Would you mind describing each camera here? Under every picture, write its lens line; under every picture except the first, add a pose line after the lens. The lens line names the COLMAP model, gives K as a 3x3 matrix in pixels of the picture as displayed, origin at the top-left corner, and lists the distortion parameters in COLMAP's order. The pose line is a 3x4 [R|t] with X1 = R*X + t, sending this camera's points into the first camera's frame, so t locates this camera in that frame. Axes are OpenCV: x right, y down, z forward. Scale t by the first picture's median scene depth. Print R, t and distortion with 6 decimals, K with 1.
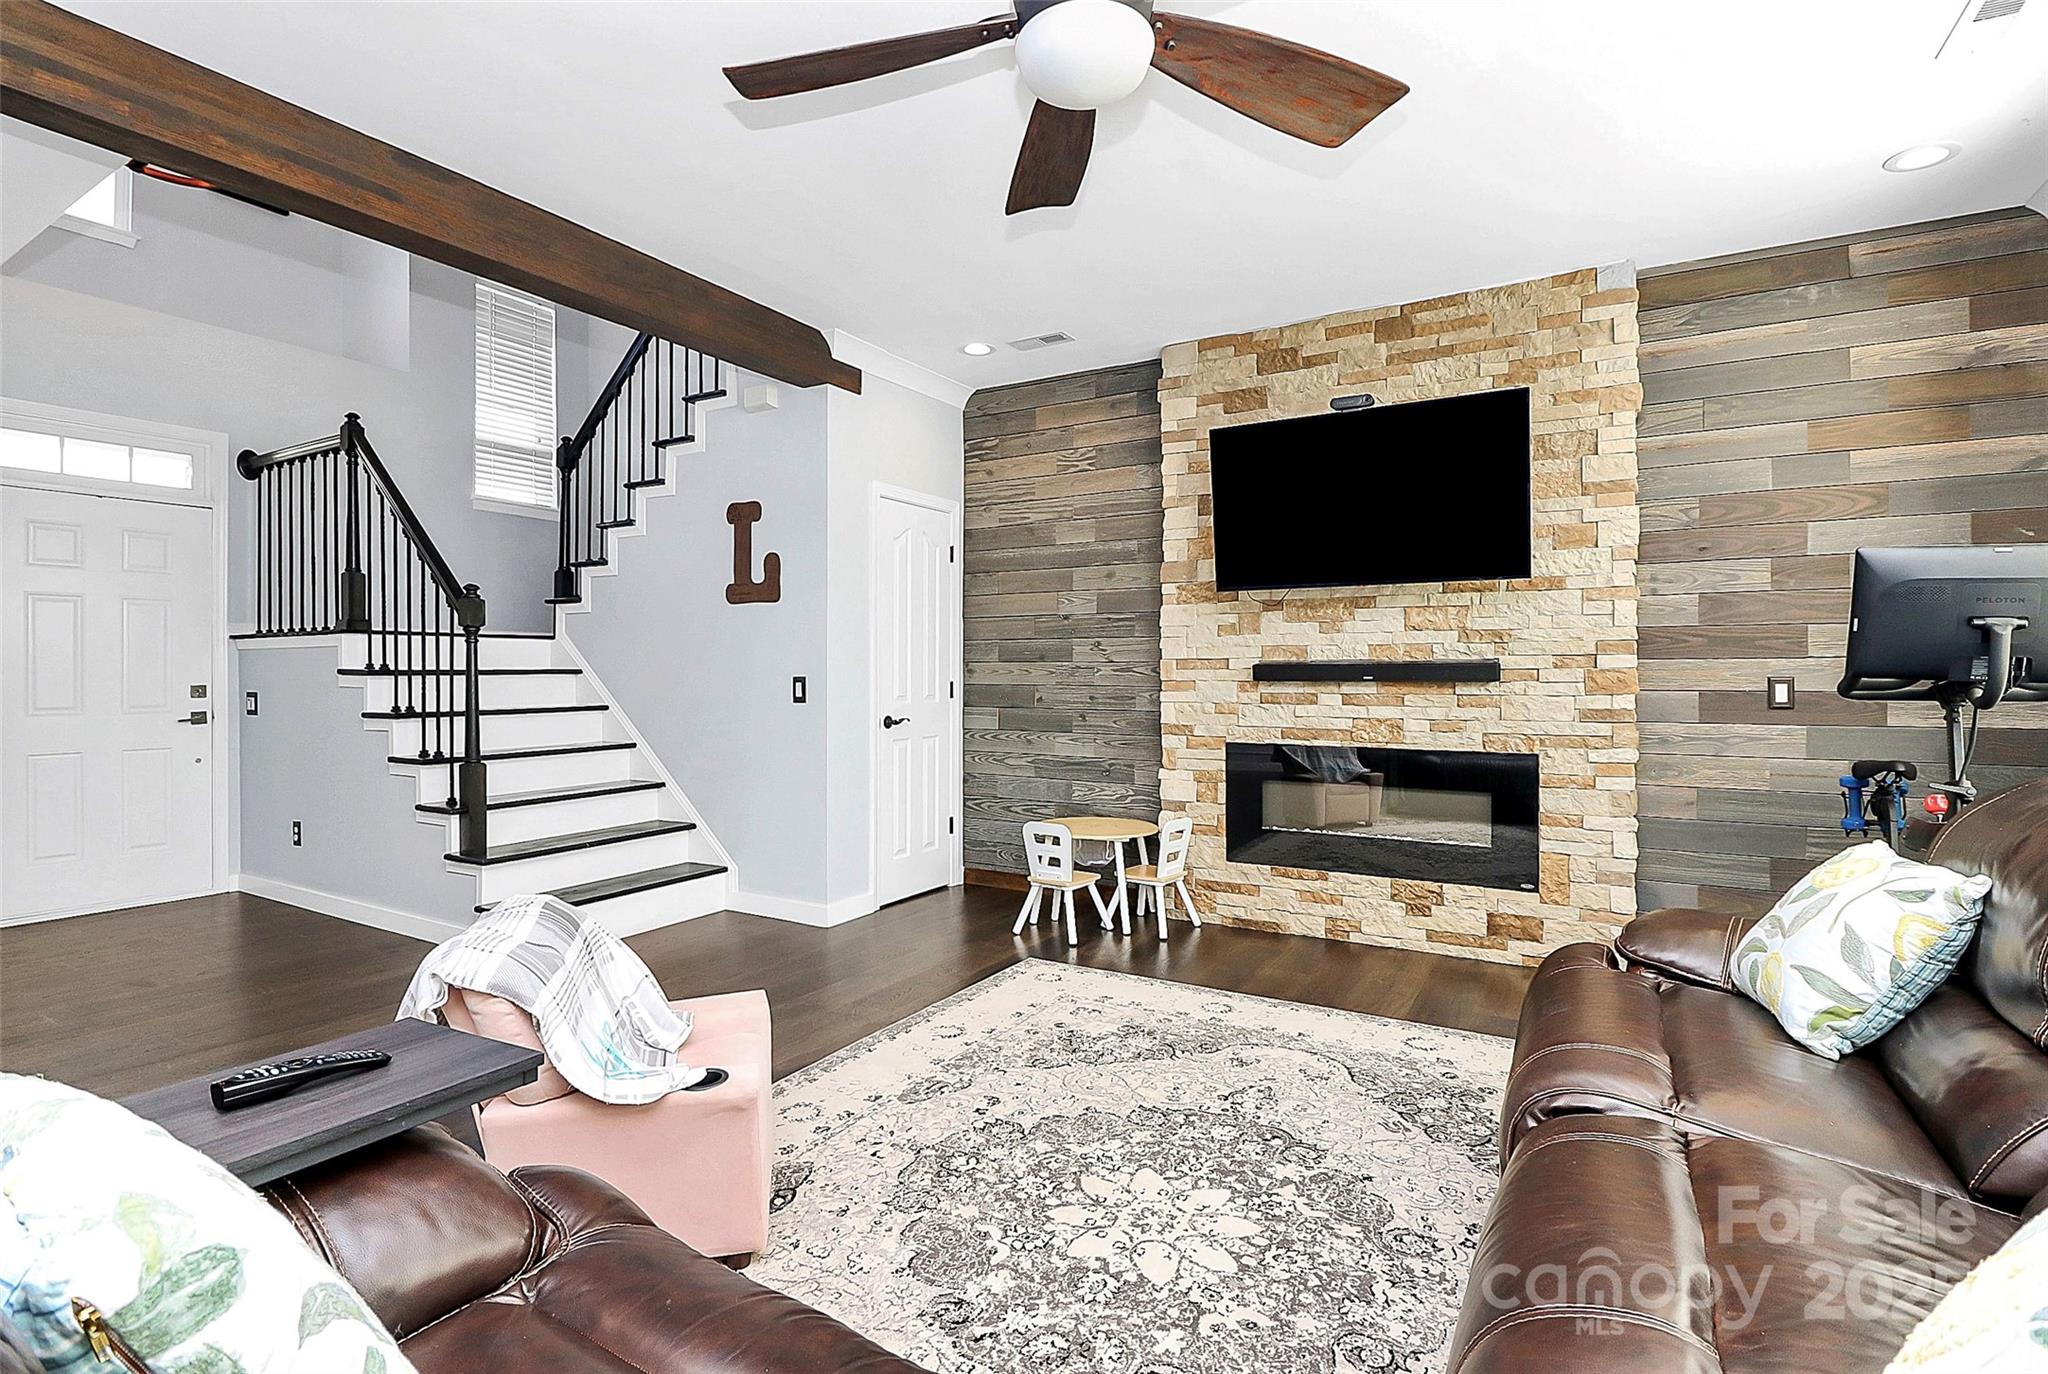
lens RADIAL K [[973.2, 0, 1004.4], [0, 973.2, 686.1], [0, 0, 1]] dist [0.002229, -0.008910]
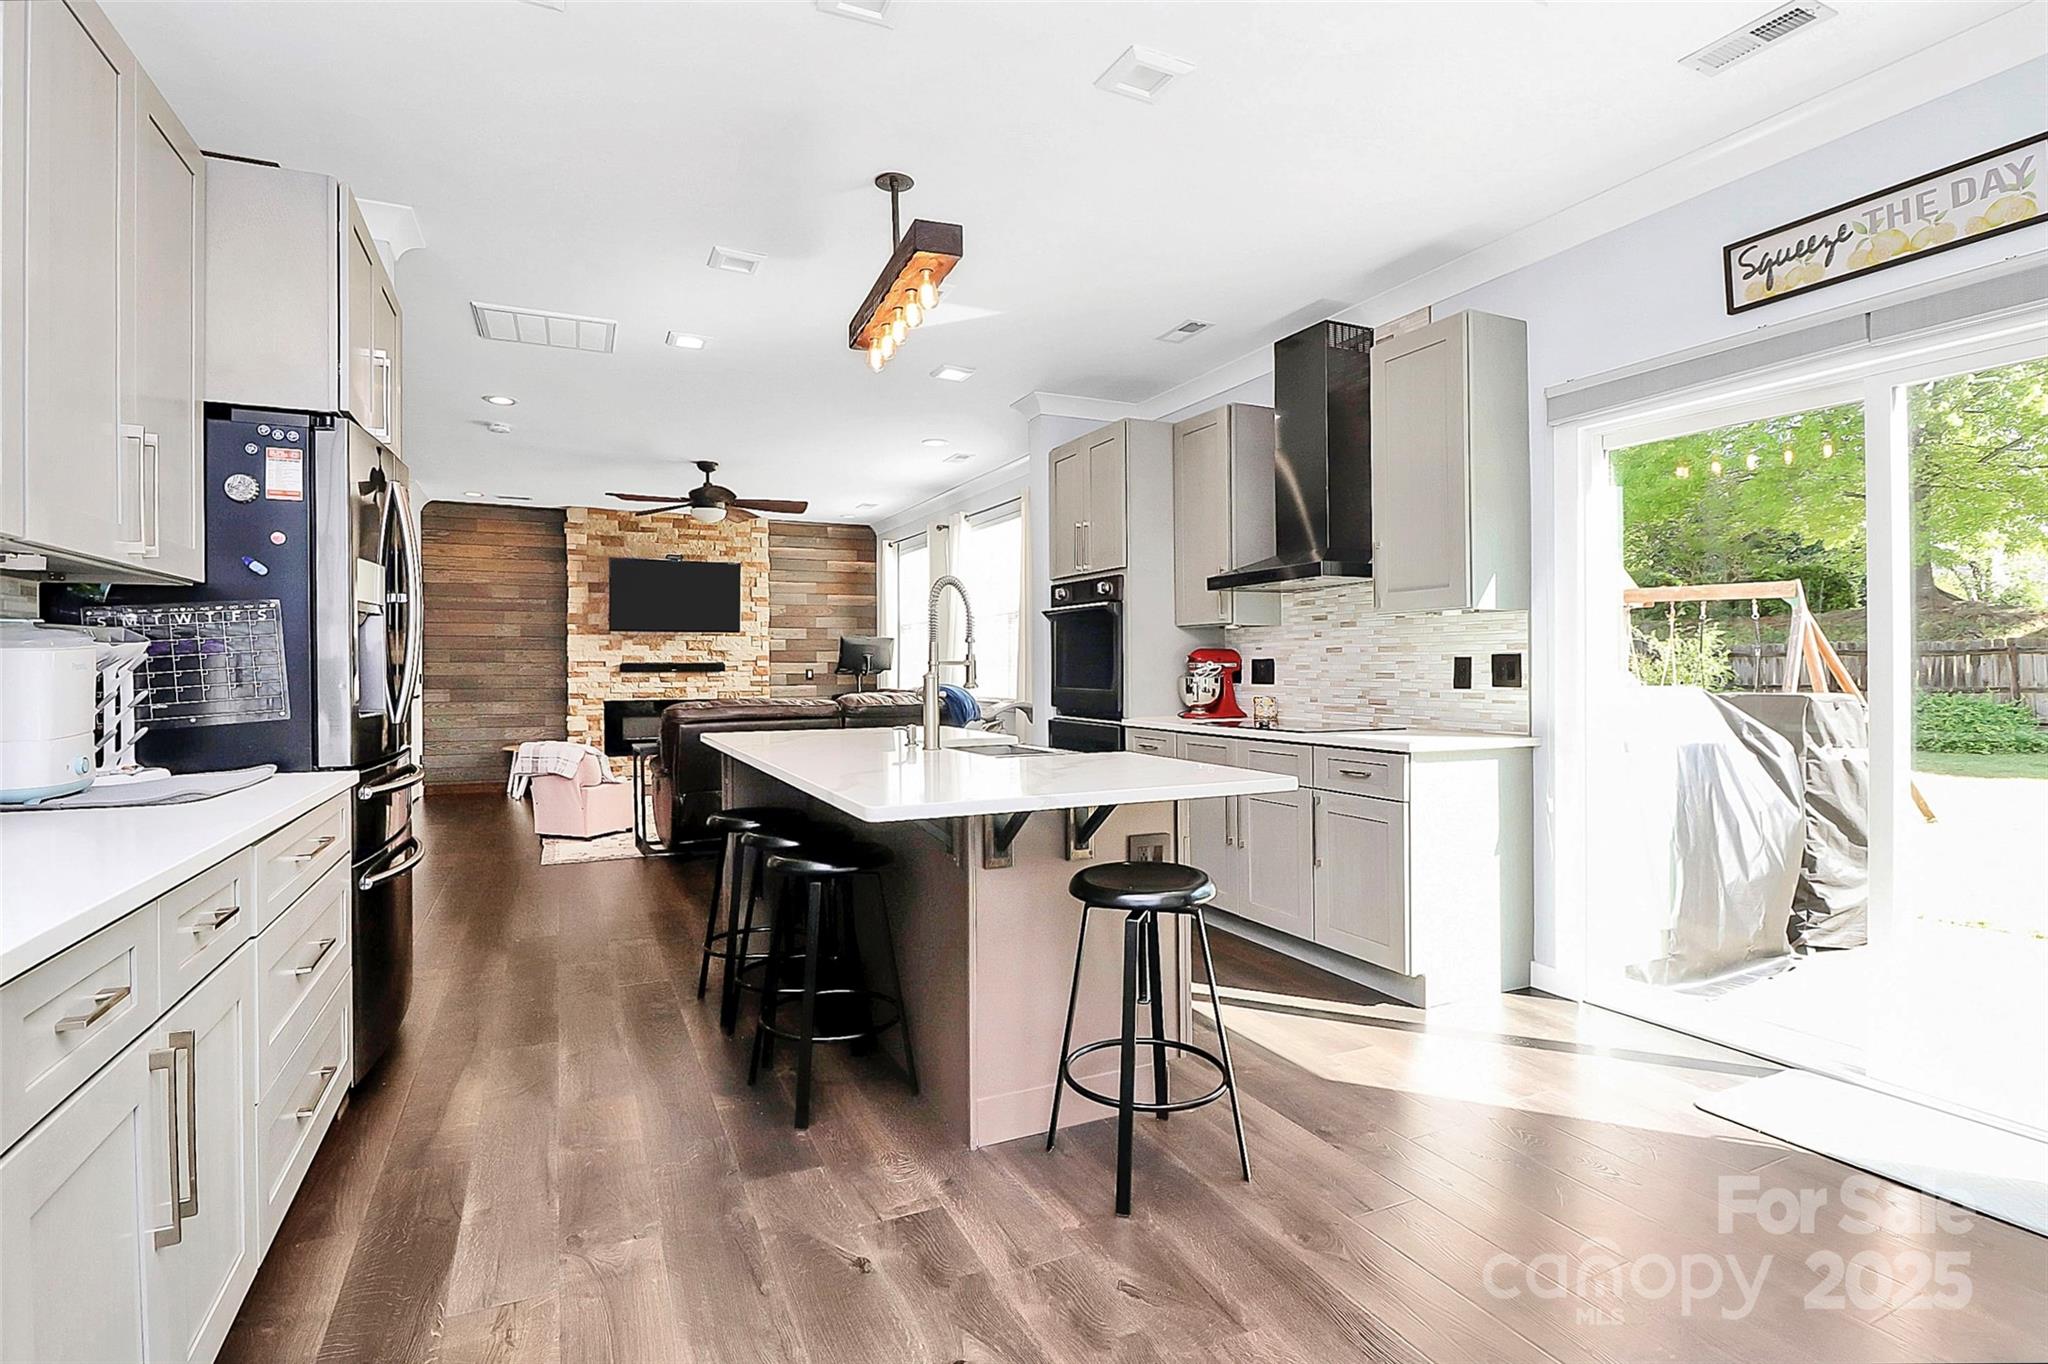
lens RADIAL K [[973.2, 0, 1030.5], [0, 973.2, 680.6], [0, 0, 1]] dist [0.002229, -0.008910]
pose [[0.549399, -0.013392, 0.835453, -1.126239], [0.015296, 0.999865, 0.005969, 0.016769], [-0.835420, 0.009500, 0.549530, -1.023341]]
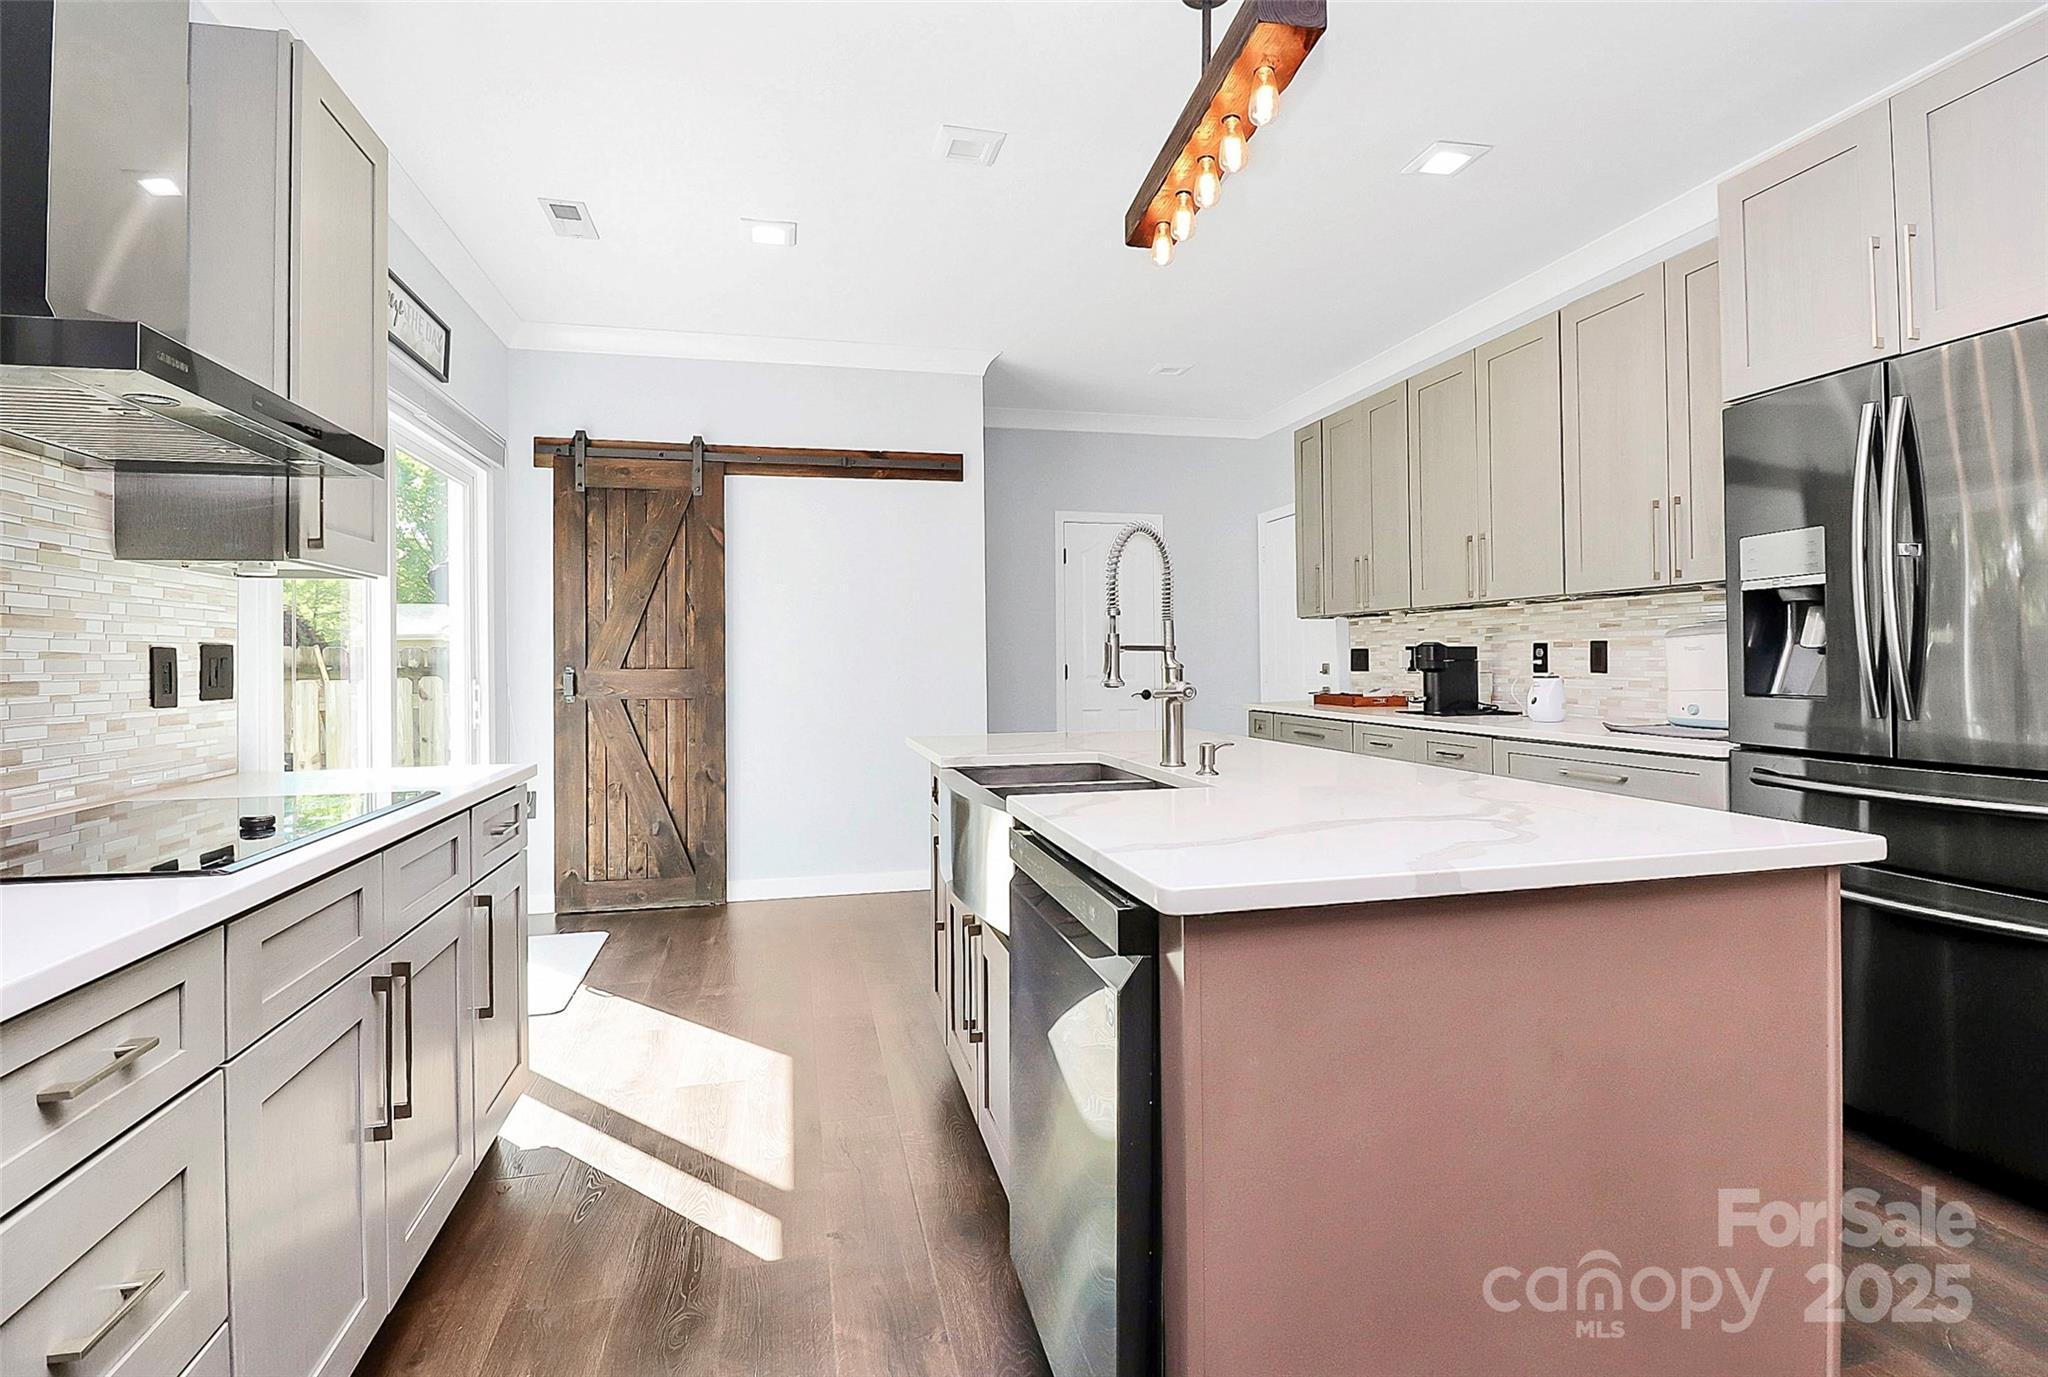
lens RADIAL K [[973.2, 0, 1017.3], [0, 973.2, 669.6], [0, 0, 1]] dist [0.002229, -0.008910]
pose [[-0.706412, 0.013977, -0.707663, -0.121539], [0.000423, 0.999813, 0.019325, 0.008349], [0.707801, 0.013352, -0.706286, -0.234249]]
